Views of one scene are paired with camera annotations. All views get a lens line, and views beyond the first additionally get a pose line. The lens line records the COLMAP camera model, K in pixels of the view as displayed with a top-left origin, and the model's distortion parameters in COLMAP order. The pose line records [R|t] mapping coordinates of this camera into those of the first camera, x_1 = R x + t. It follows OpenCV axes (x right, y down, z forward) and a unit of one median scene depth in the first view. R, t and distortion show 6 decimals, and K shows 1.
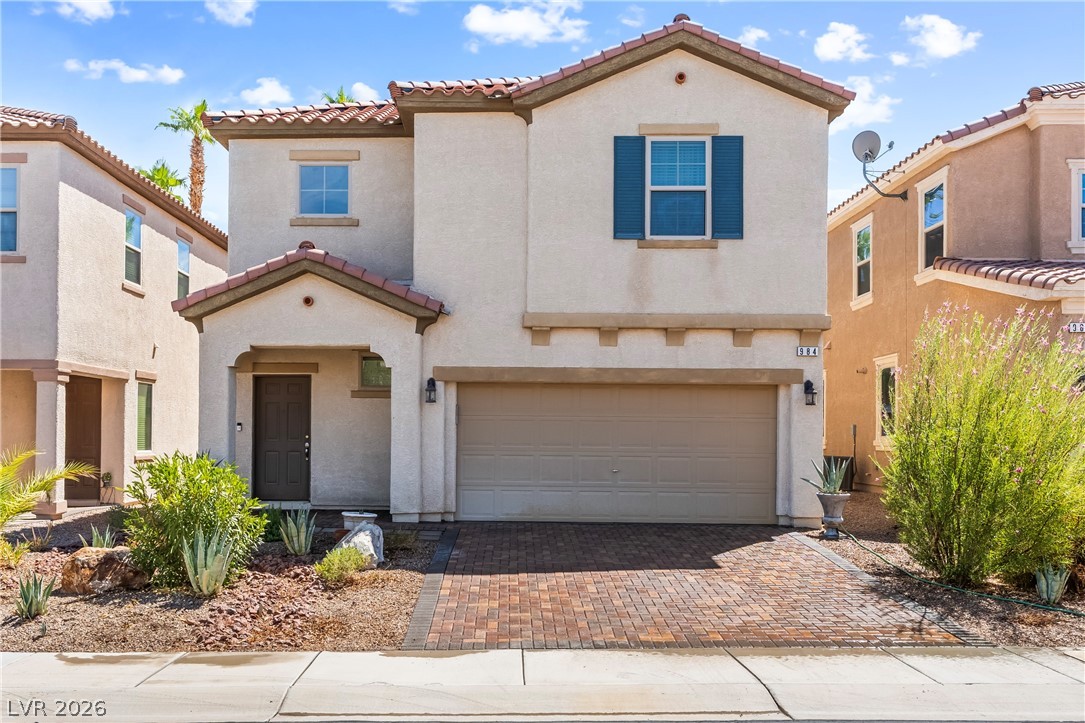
lens RADIAL K [[1025.7, 0, 542.3], [0, 1025.7, 377.1], [0, 0, 1]] dist [-0.006167, -0.006055]
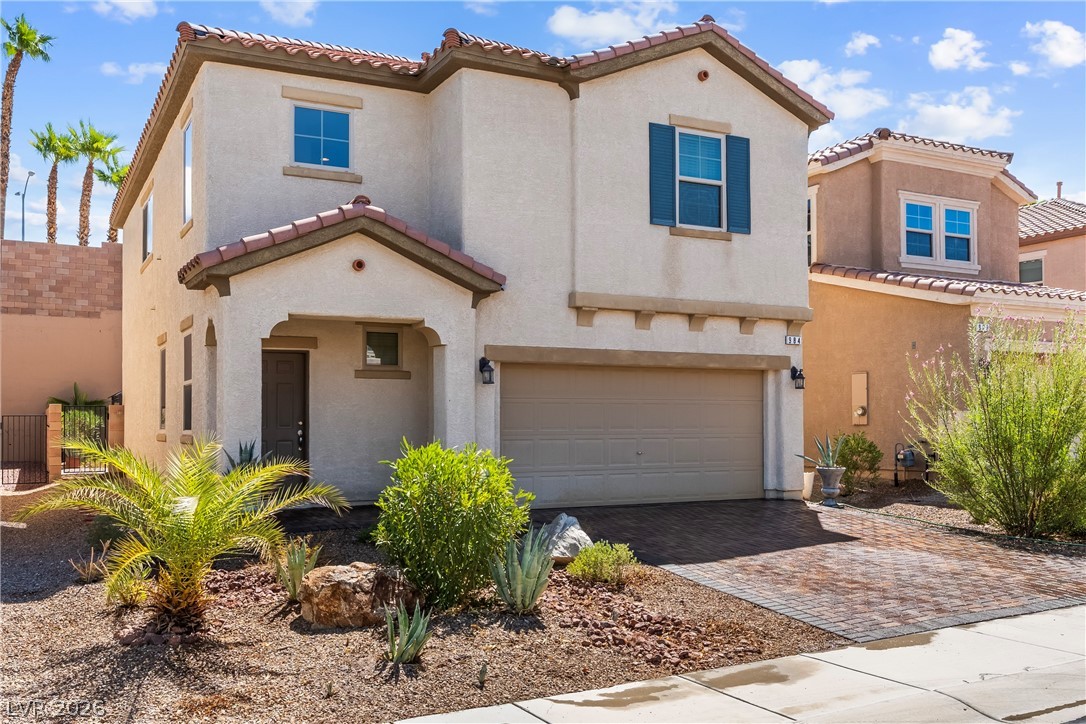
lens RADIAL K [[980.3, 0, 543.0], [0, 980.3, 362.0], [0, 0, 1]] dist [-0.008204, -0.005117]
pose [[0.876012, 0.018528, 0.481933, -0.485661], [-0.016775, 0.999828, -0.007948, 0.011279], [-0.481997, -0.001122, 0.876172, 0.202320]]
